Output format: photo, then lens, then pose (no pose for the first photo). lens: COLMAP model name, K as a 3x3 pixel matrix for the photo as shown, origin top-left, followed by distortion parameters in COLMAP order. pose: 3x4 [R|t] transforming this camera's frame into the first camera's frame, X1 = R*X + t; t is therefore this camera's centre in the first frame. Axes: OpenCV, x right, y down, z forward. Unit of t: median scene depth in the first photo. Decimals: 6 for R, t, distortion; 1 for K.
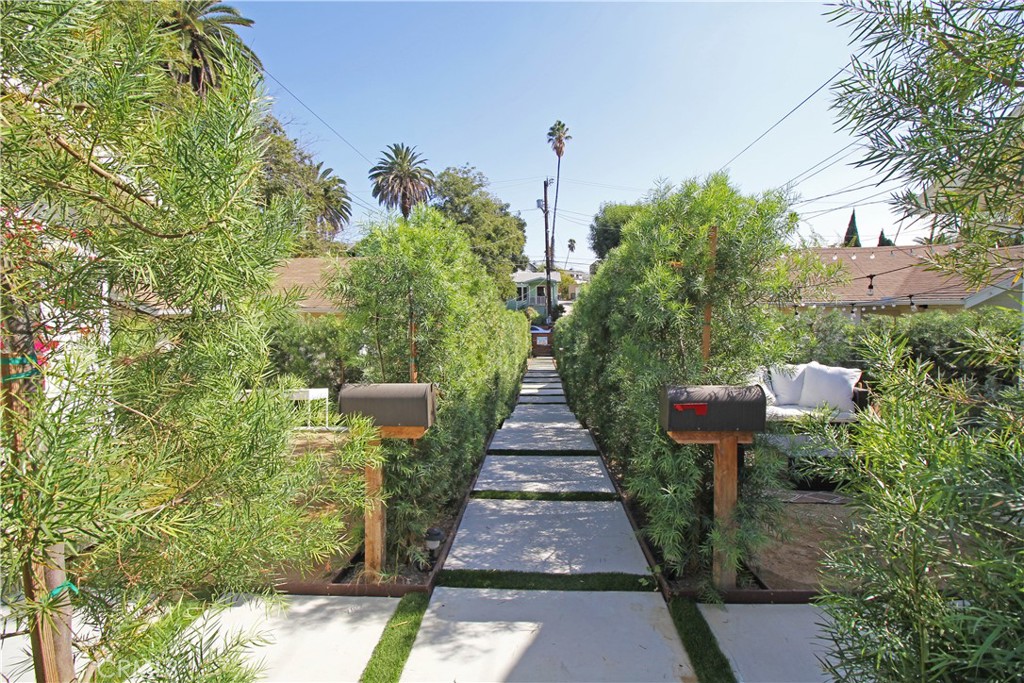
lens RADIAL K [[479.7, 0, 510.3], [0, 479.7, 335.0], [0, 0, 1]] dist [0.002301, -0.017374]
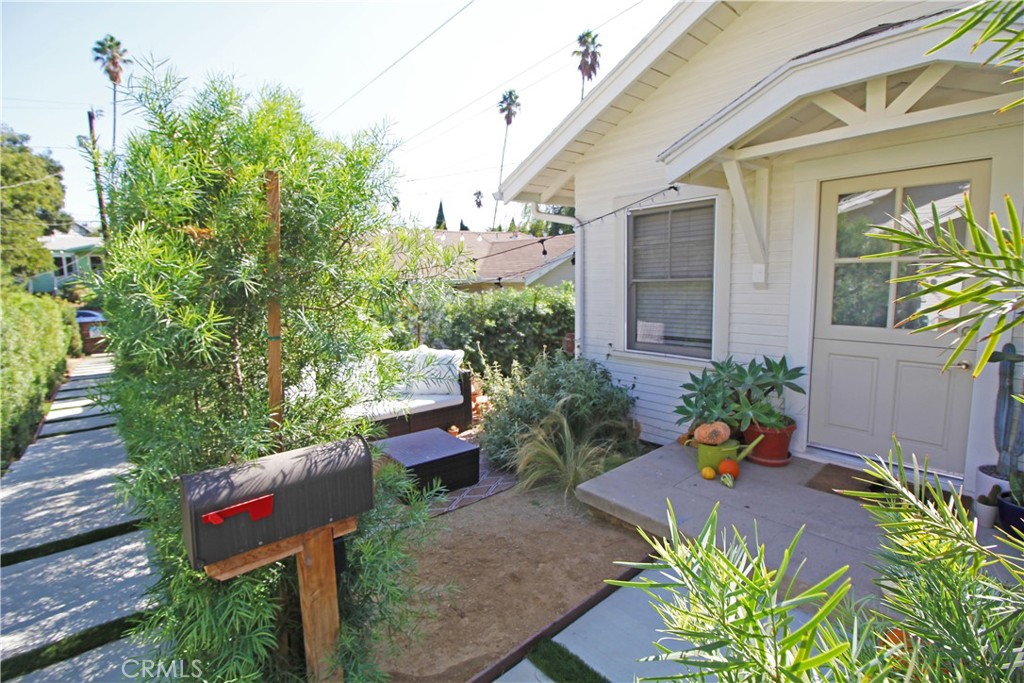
lens RADIAL K [[479.7, 0, 510.3], [0, 479.7, 335.0], [0, 0, 1]] dist [0.002301, -0.017374]
pose [[0.726168, -0.080249, 0.682817, 0.077131], [0.043877, 0.996549, 0.070459, -0.019647], [-0.686116, -0.021205, 0.727184, 0.130814]]
